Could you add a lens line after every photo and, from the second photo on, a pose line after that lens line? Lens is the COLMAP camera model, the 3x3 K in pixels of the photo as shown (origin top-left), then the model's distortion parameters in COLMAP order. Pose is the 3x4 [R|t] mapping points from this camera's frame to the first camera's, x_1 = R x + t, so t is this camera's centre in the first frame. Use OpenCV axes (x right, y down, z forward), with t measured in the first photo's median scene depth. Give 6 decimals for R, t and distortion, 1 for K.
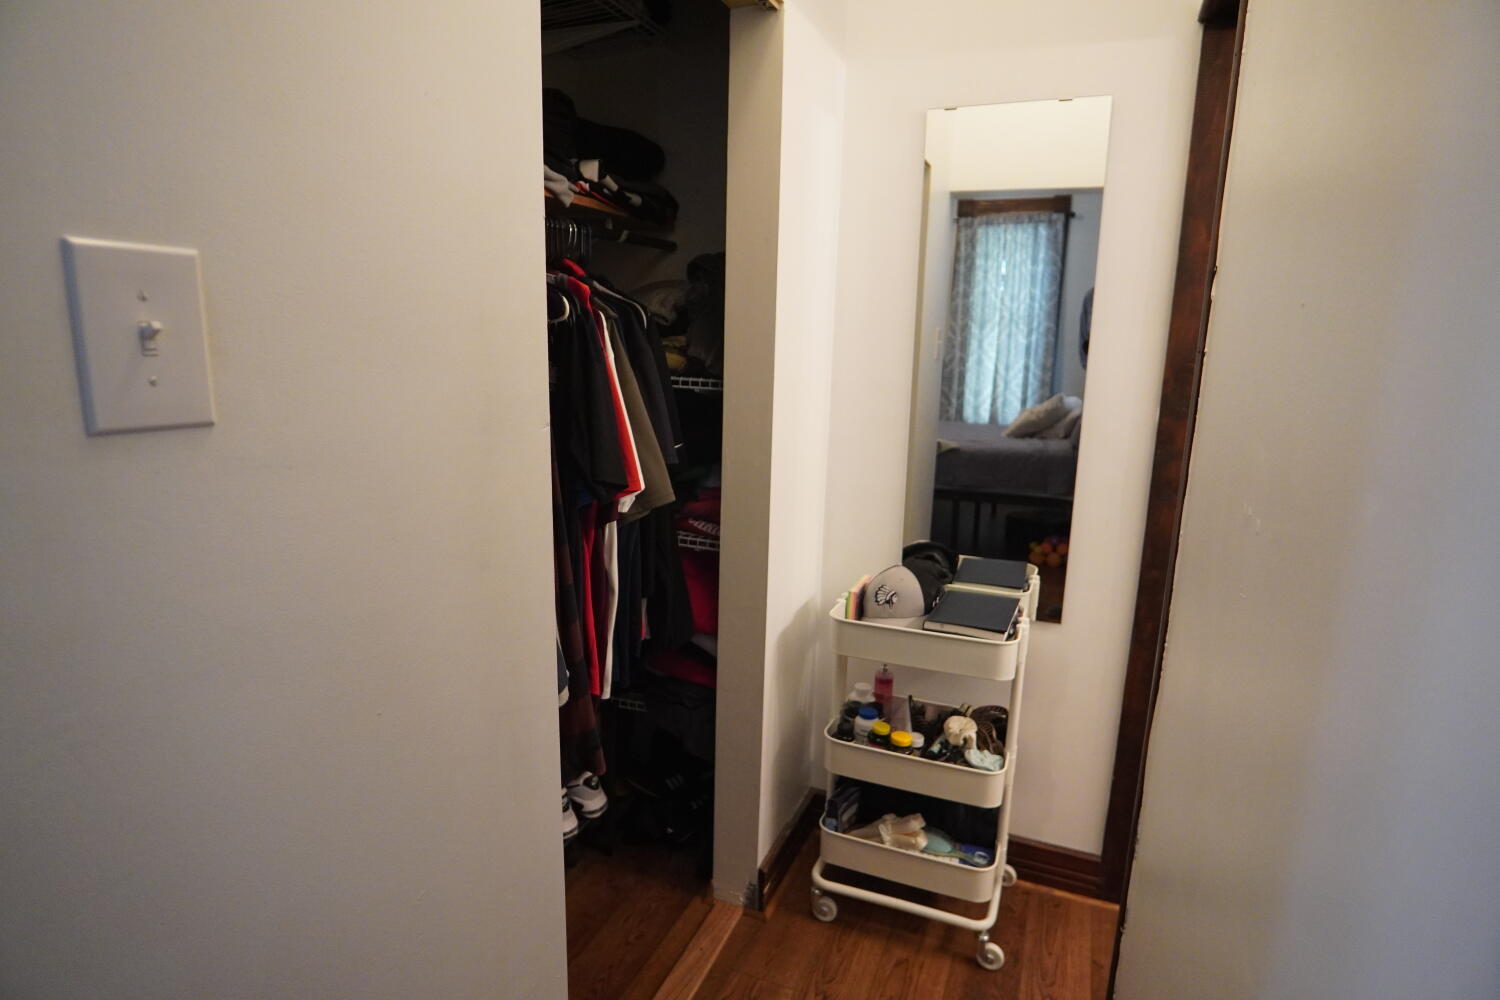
lens RADIAL K [[802.4, 0, 753.3], [0, 802.4, 502.9], [0, 0, 1]] dist [-0.033503, 0.008826]
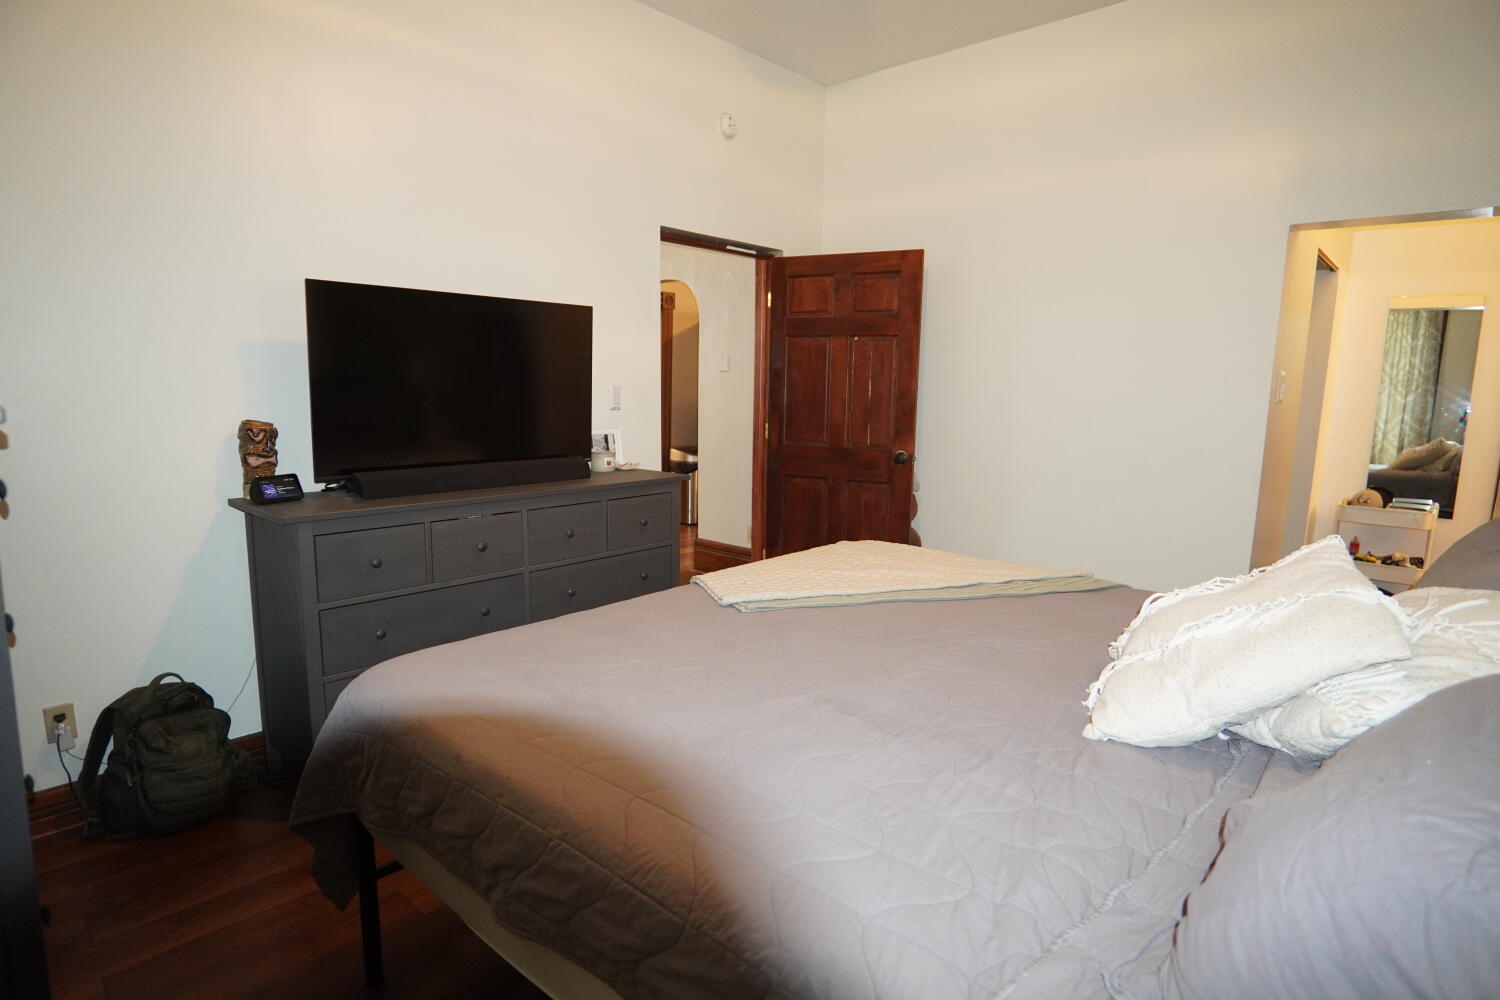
lens RADIAL K [[802.4, 0, 753.3], [0, 802.4, 502.9], [0, 0, 1]] dist [-0.033503, 0.008826]
pose [[0.942489, 0.054723, -0.329726, -0.197107], [-0.077775, 0.995333, -0.057122, 0.102532], [0.325062, 0.079482, 0.942347, -0.459710]]
